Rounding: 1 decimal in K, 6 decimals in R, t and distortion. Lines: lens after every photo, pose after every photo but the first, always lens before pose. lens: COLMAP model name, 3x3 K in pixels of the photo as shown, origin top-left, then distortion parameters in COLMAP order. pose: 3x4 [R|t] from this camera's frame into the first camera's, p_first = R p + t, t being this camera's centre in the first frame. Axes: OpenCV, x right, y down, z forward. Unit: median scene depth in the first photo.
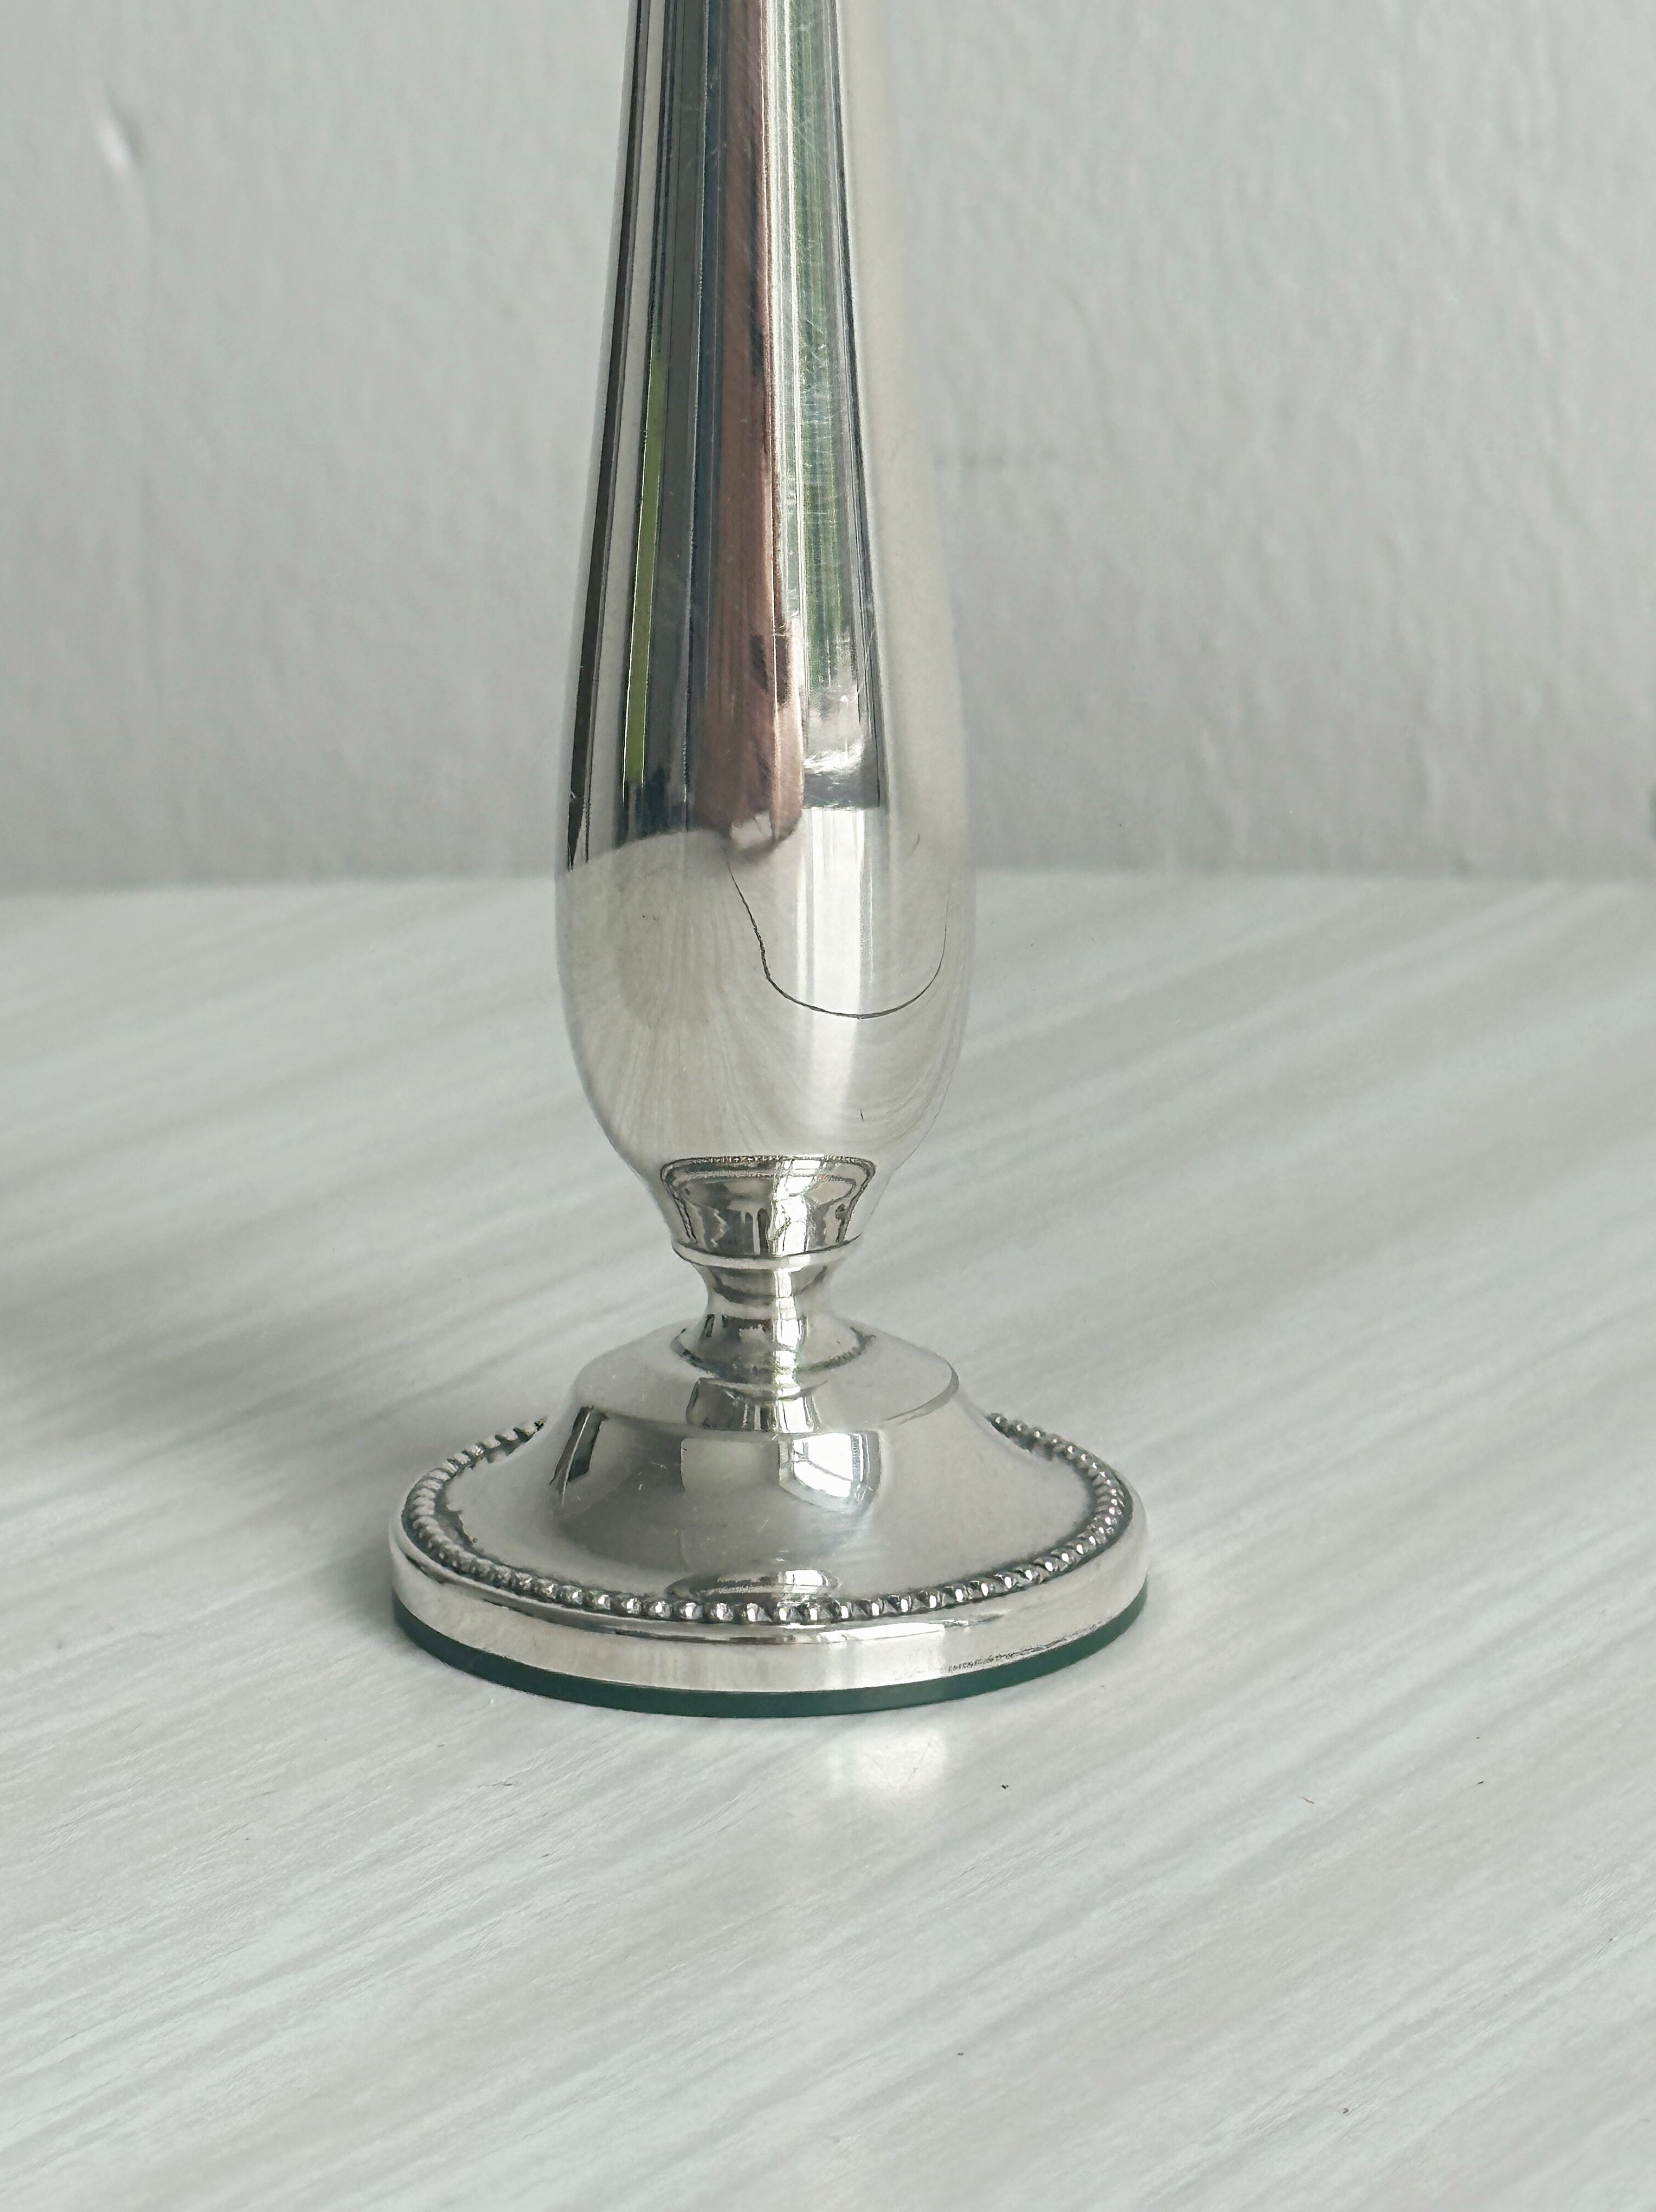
lens RADIAL K [[6641.2, 0, 820.0], [0, 6641.2, 1346.0], [0, 0, 1]] dist [0.070151, 0.000000]
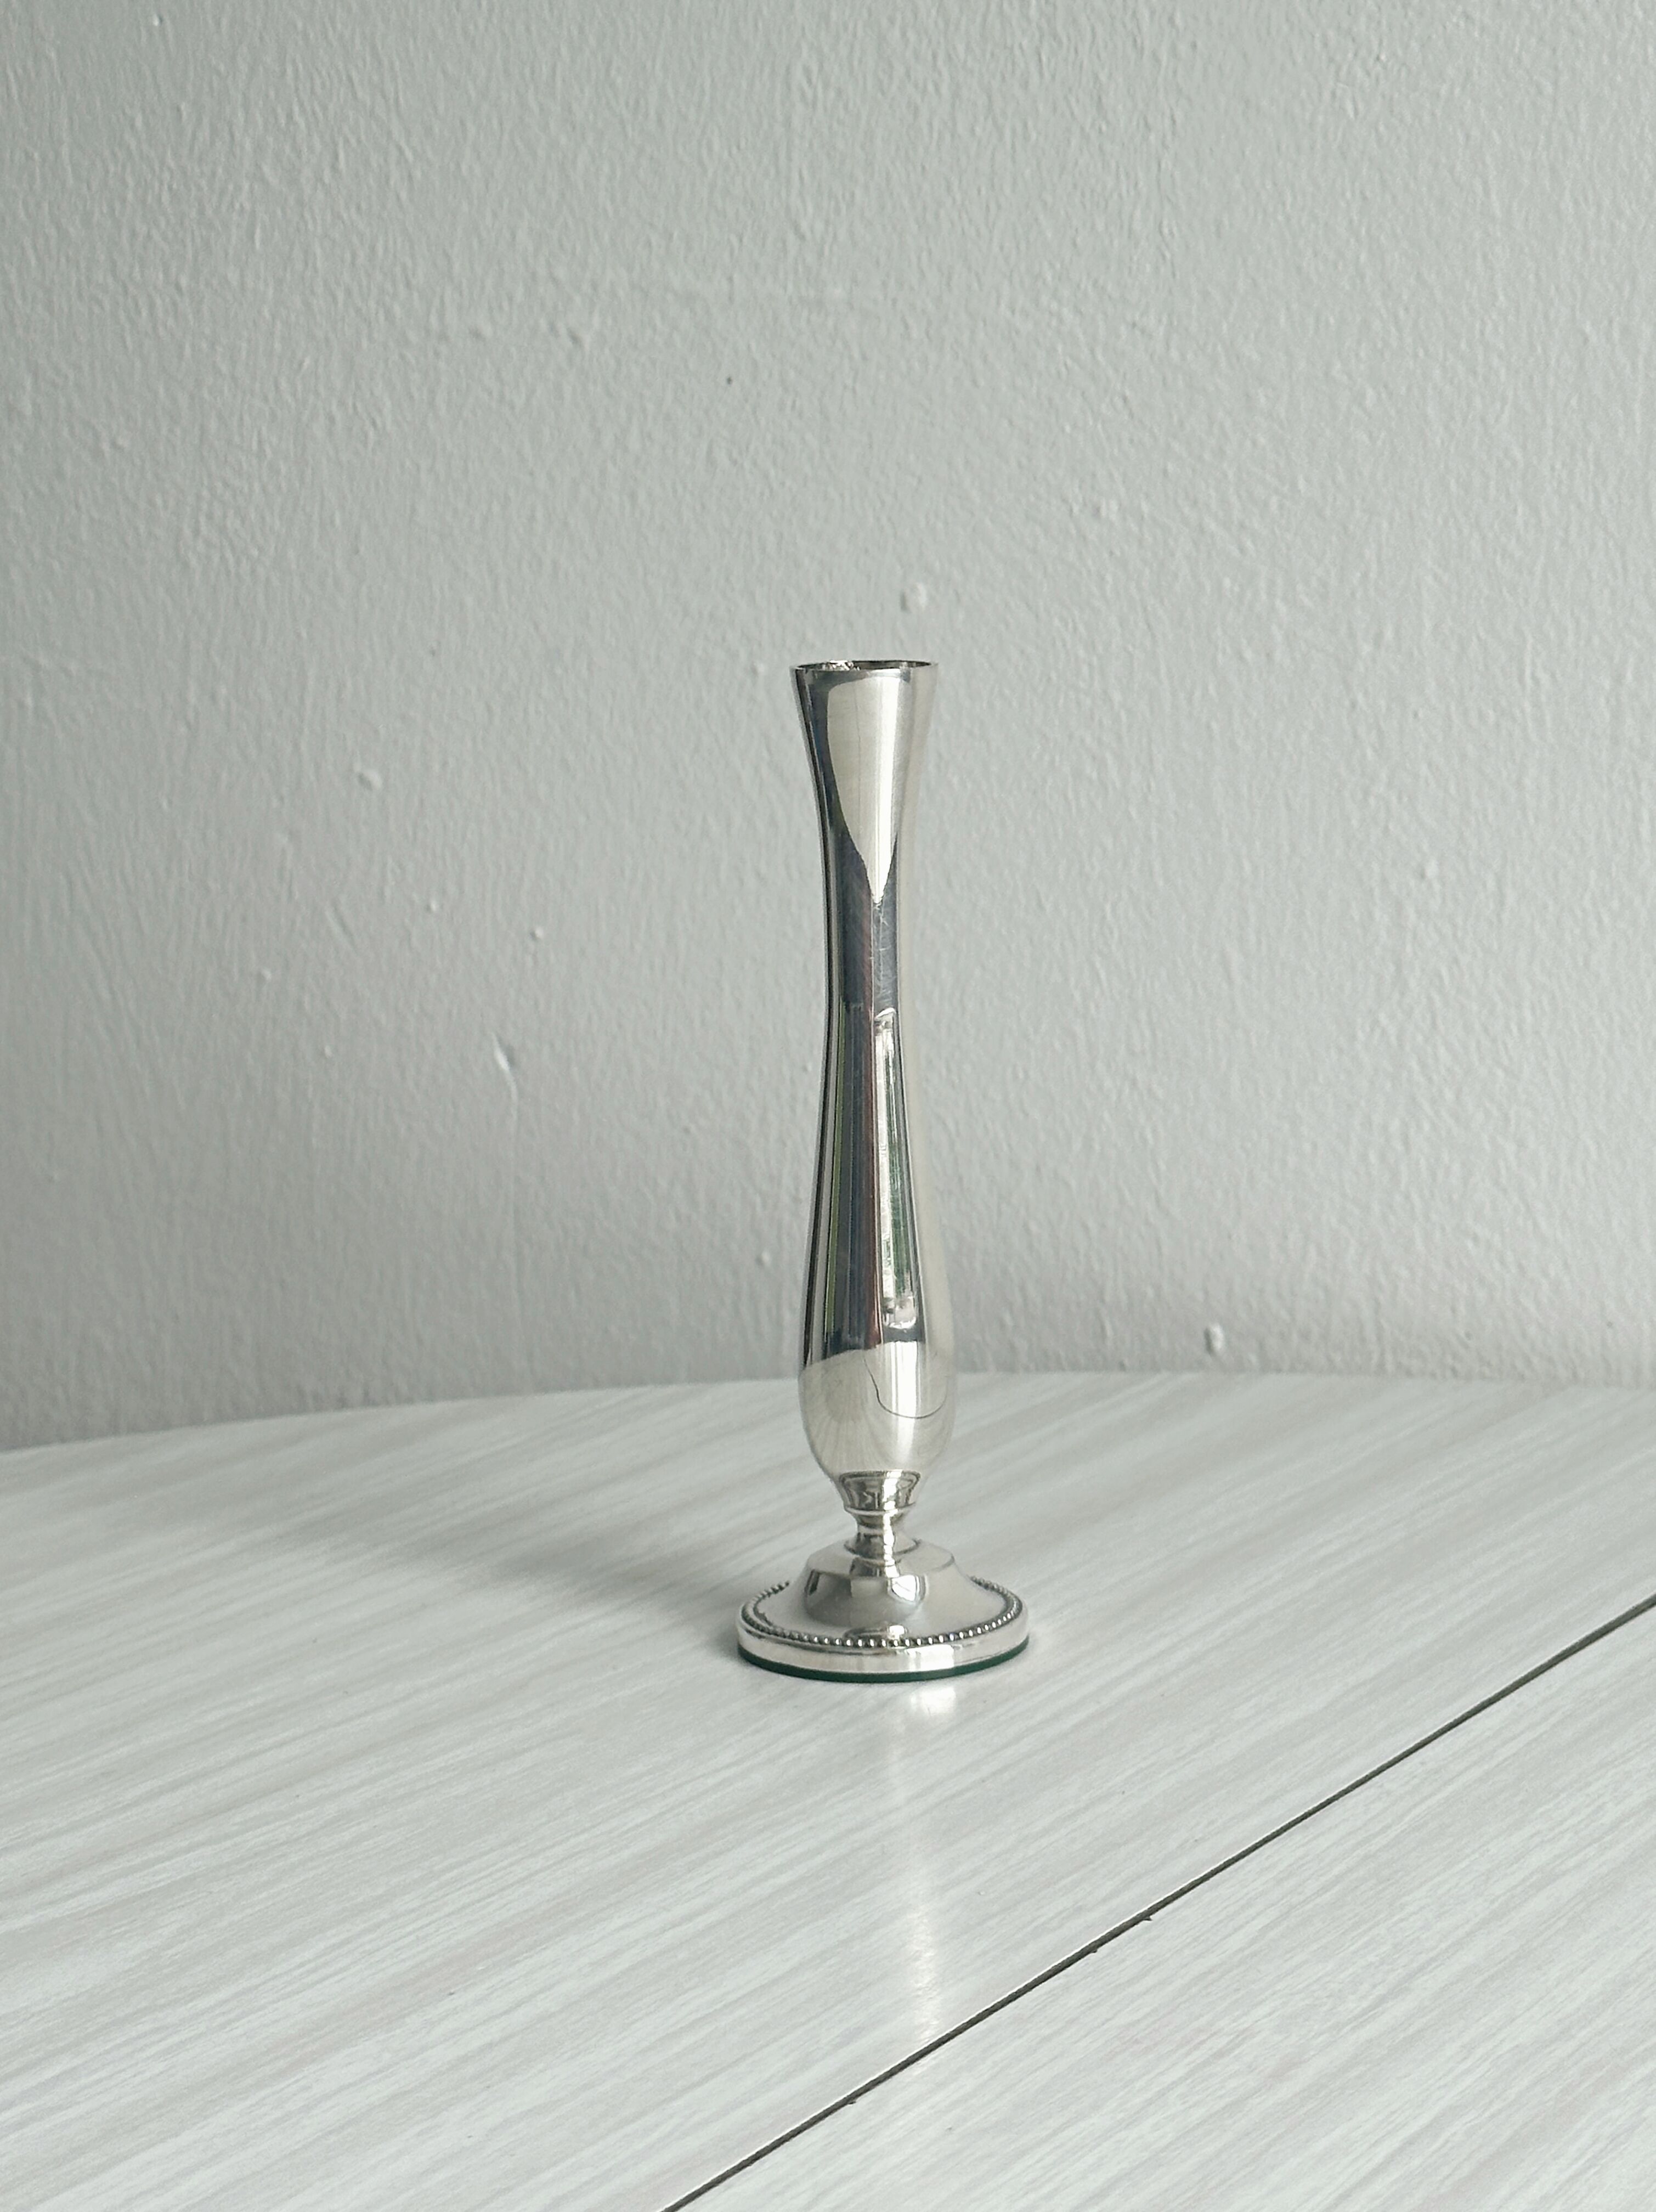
lens RADIAL K [[4414.8, 0, 836.8], [0, 4414.8, 1107.3], [0, 0, 1]] dist [0.070216, 0.000000]
pose [[0.998676, -0.022117, 0.046436, -0.101397], [0.028458, 0.989646, -0.140682, 0.072775], [-0.042844, 0.141817, 0.988965, -0.734319]]
